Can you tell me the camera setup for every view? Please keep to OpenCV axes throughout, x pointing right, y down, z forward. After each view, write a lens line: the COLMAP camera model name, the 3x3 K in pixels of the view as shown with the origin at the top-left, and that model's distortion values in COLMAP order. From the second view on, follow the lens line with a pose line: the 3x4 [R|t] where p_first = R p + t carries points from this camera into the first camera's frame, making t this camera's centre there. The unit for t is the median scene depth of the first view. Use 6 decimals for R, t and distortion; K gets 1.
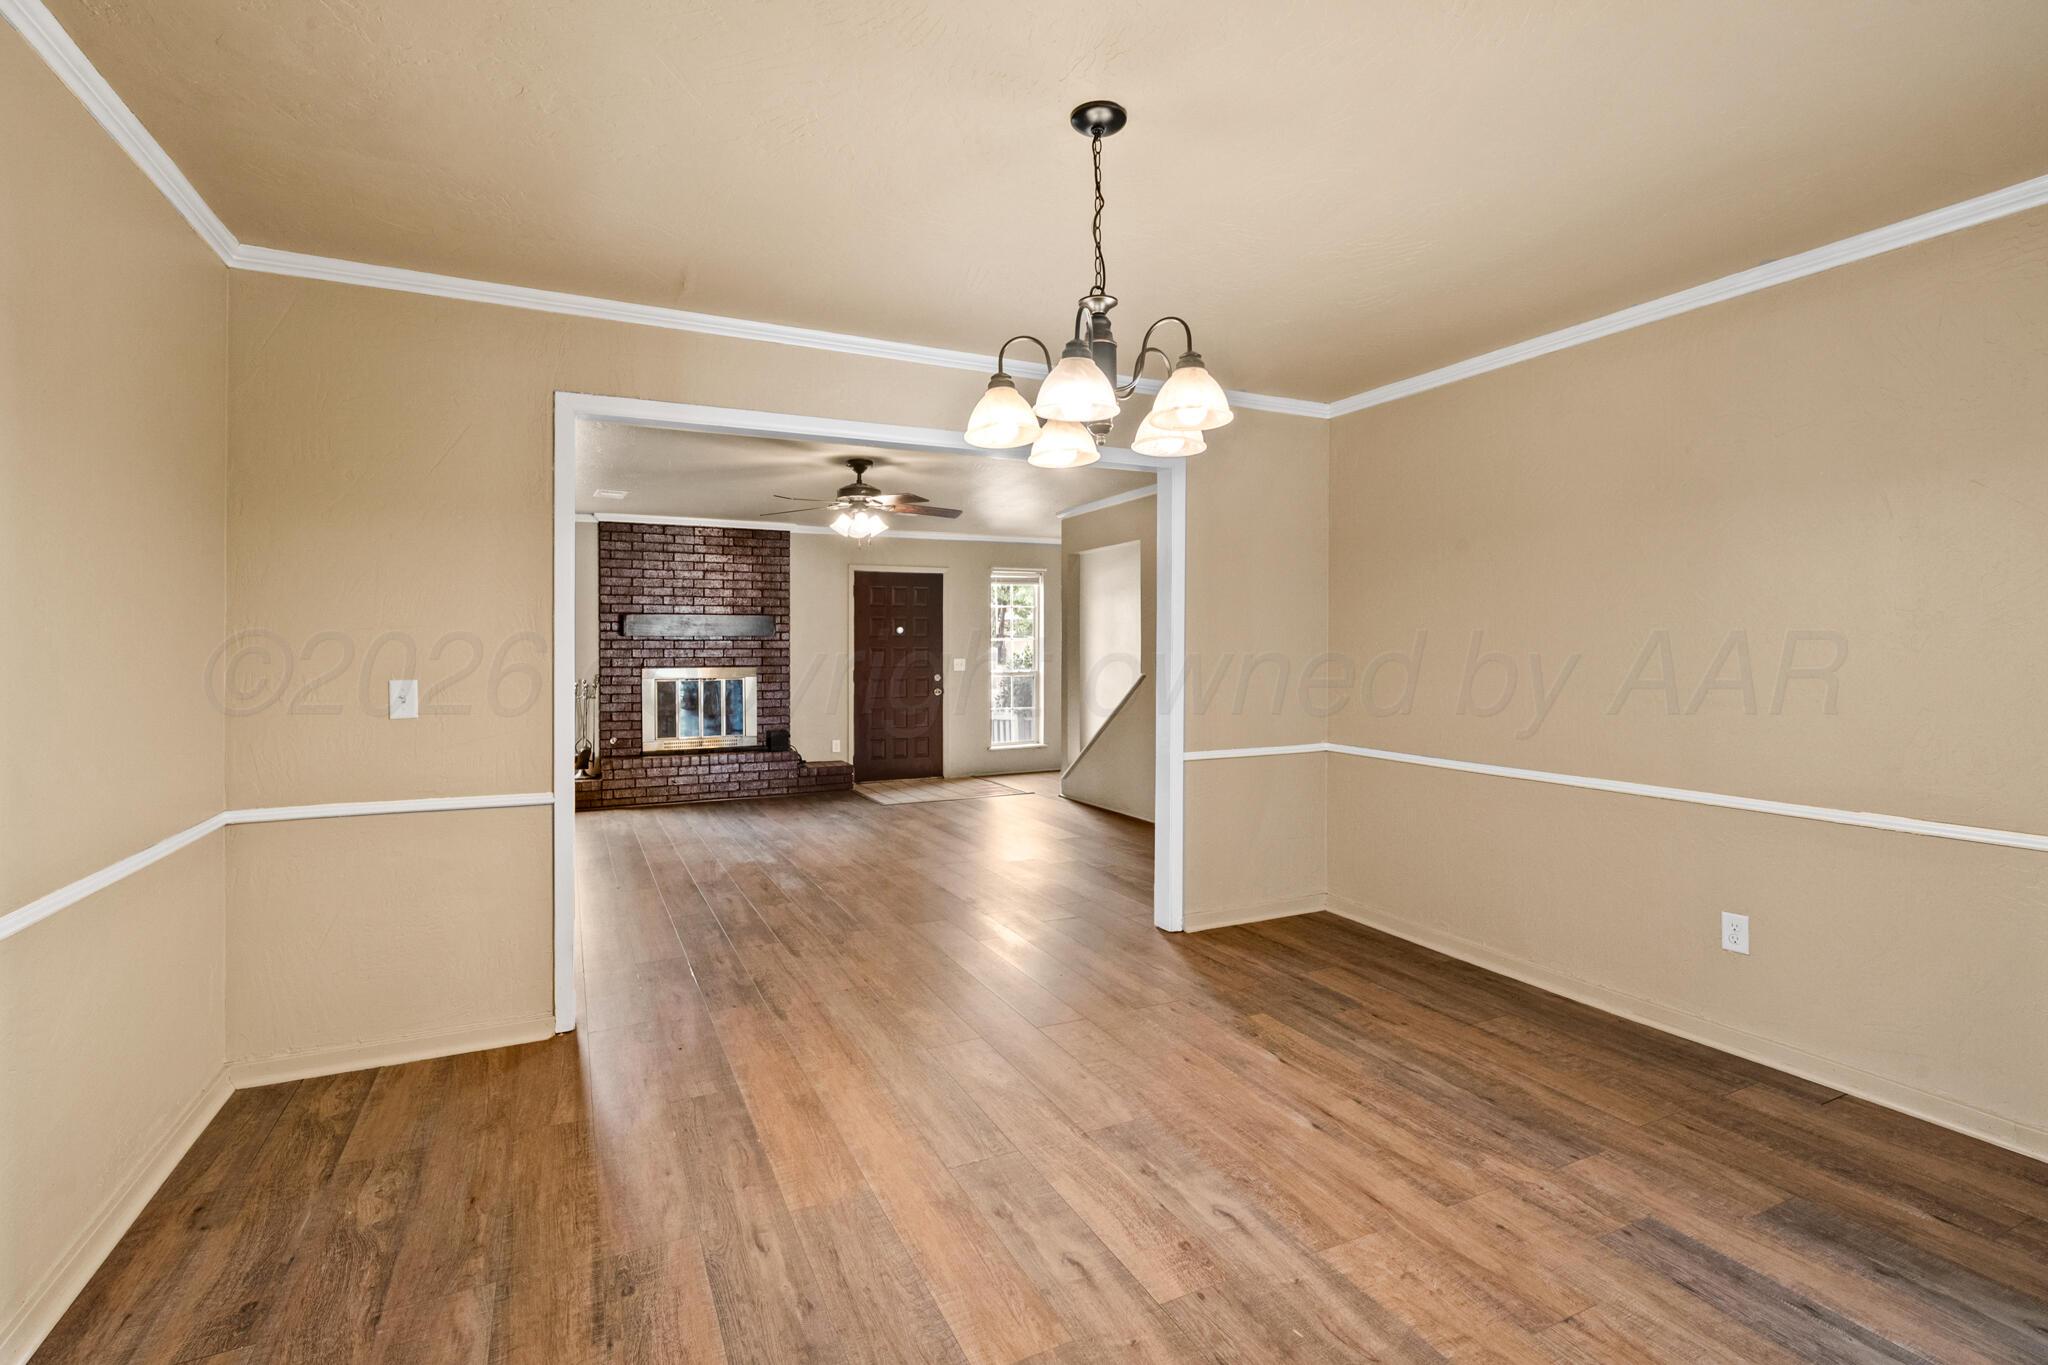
lens RADIAL K [[934.0, 0, 1014.5], [0, 934.0, 663.8], [0, 0, 1]] dist [-0.010761, 0.000341]
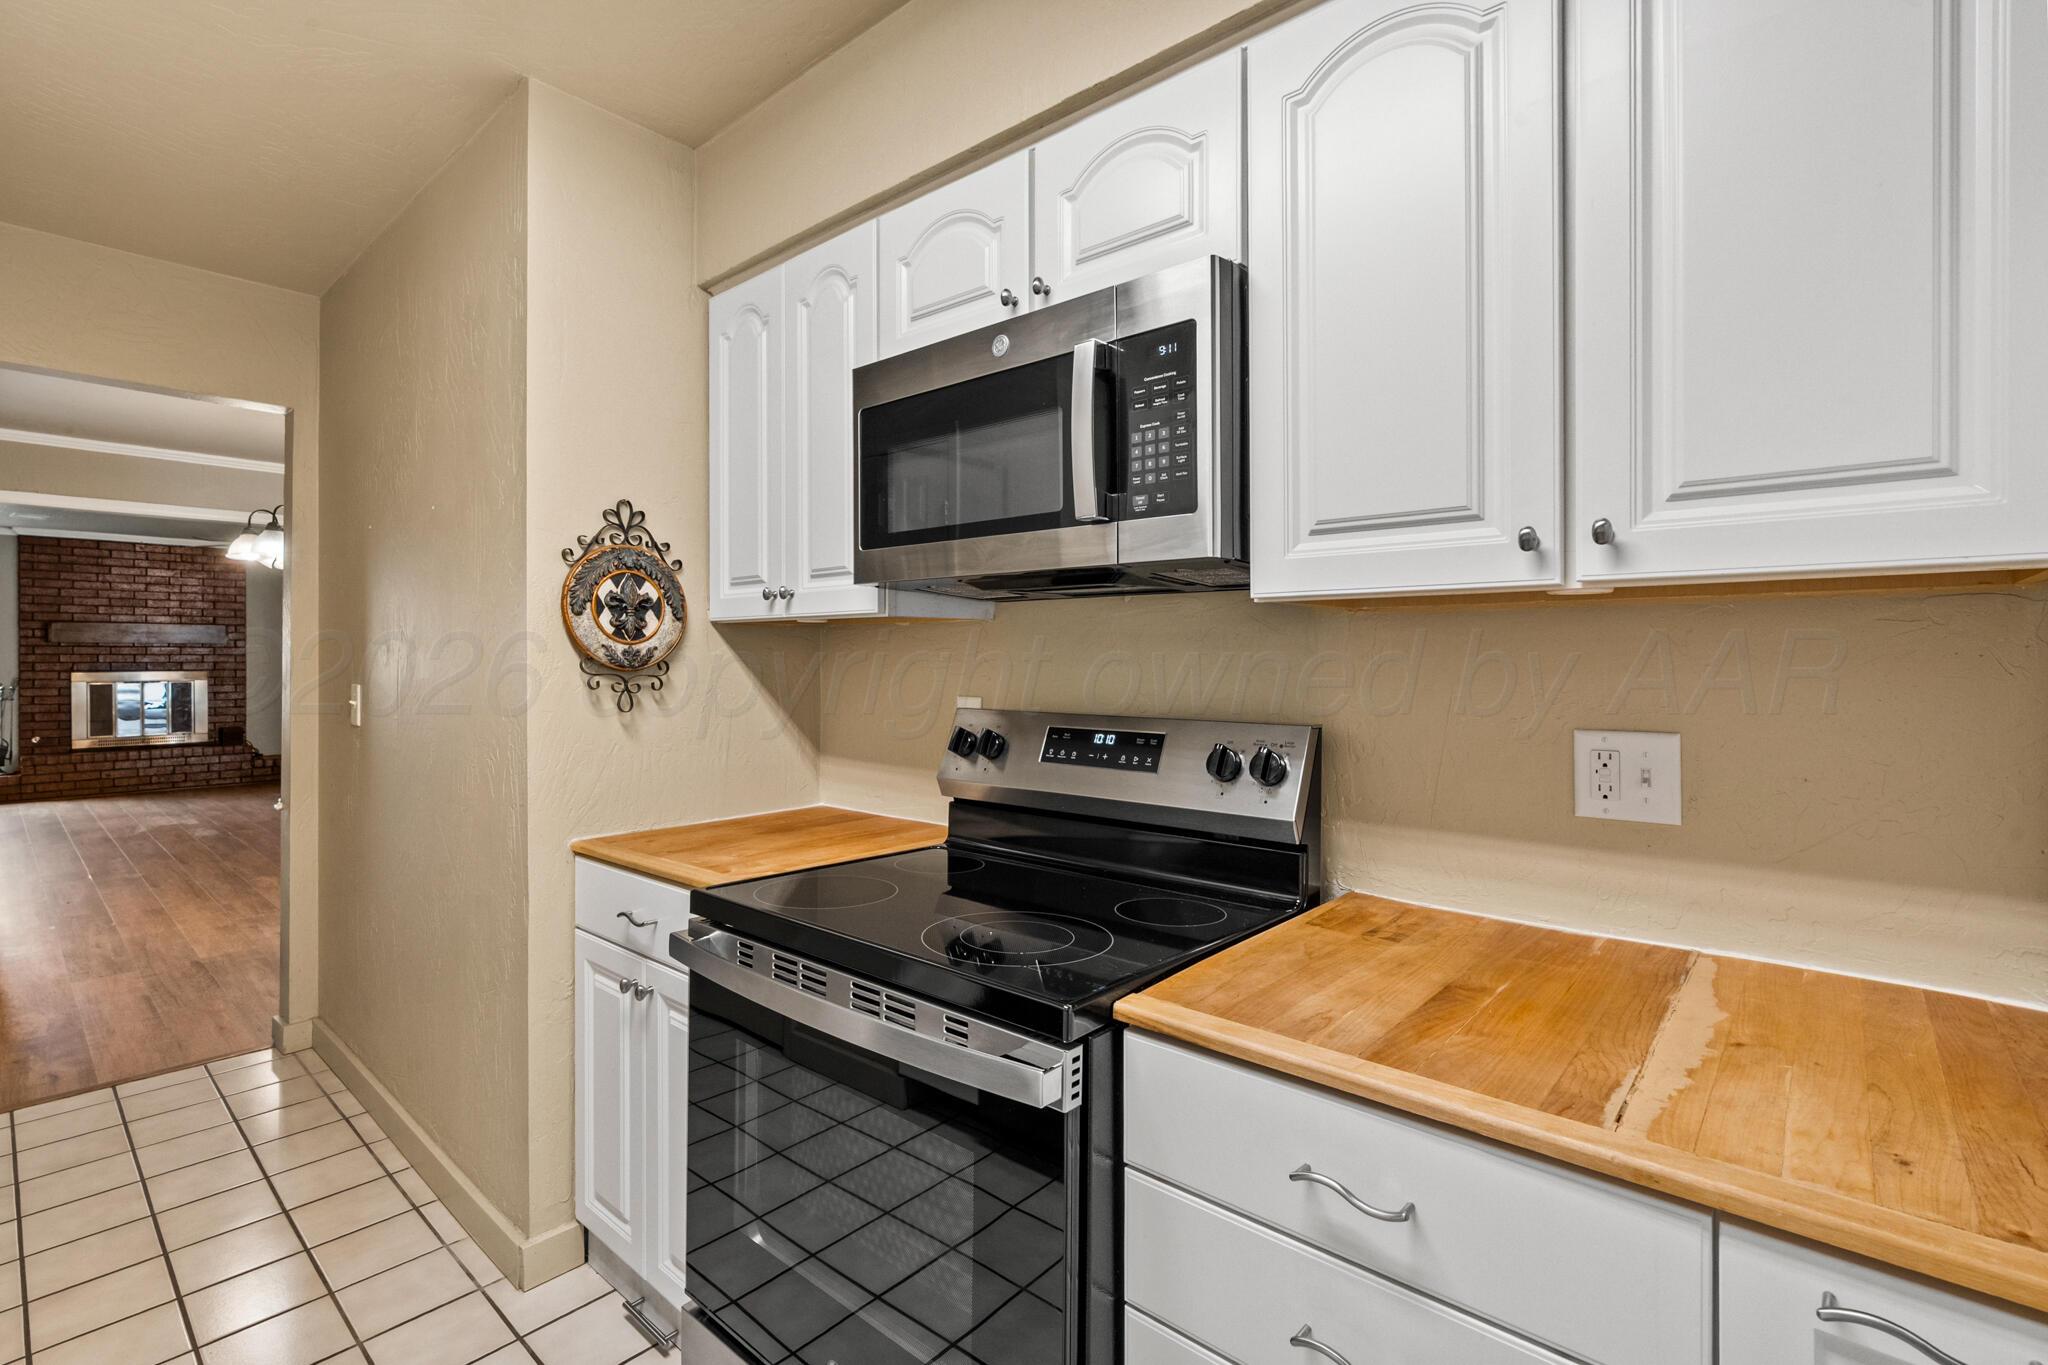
lens RADIAL K [[934.0, 0, 1046.3], [0, 934.0, 666.8], [0, 0, 1]] dist [-0.010761, 0.000341]
pose [[0.916606, 0.002287, 0.399785, 0.207603], [-0.001760, 0.999997, -0.001685, -0.001483], [-0.399787, 0.000841, 0.916608, -0.430896]]
